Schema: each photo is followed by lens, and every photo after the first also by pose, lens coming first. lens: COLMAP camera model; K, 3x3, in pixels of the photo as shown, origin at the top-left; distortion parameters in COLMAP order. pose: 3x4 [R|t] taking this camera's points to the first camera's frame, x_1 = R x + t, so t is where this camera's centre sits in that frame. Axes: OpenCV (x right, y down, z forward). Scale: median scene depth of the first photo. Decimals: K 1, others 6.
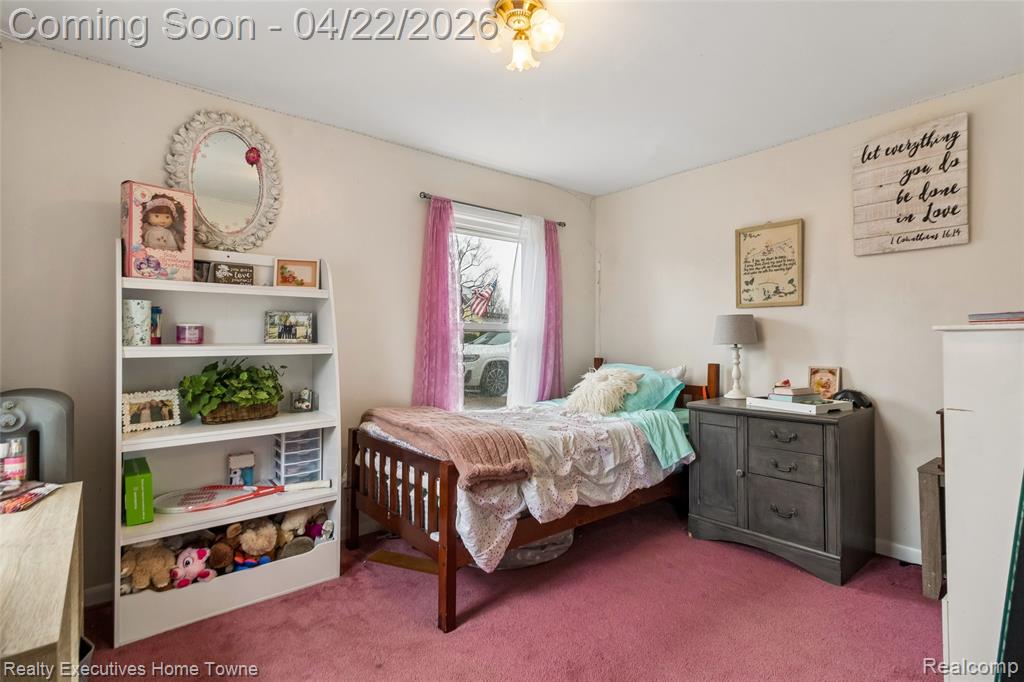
lens RADIAL K [[482.7, 0, 515.8], [0, 482.7, 335.1], [0, 0, 1]] dist [0.000392, 0.000280]
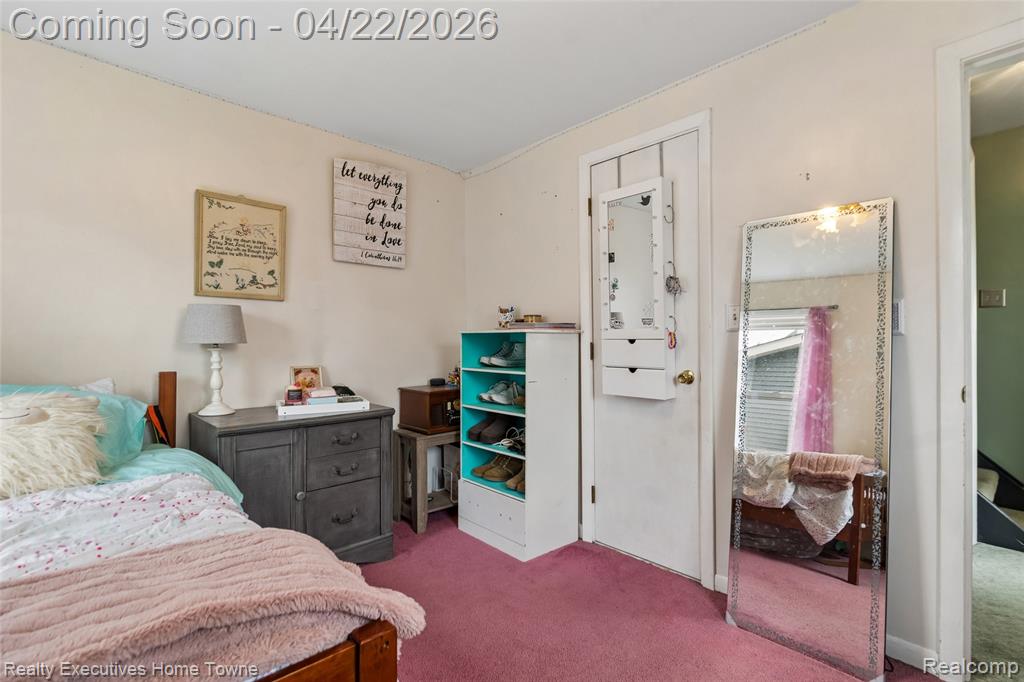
lens RADIAL K [[497.9, 0, 514.9], [0, 497.9, 345.9], [0, 0, 1]] dist [0.000627, 0.000006]
pose [[-0.093132, -0.003640, 0.995647, -0.436047], [-0.011596, 0.999929, 0.002571, 0.018107], [-0.995586, -0.011306, -0.093168, 0.718280]]
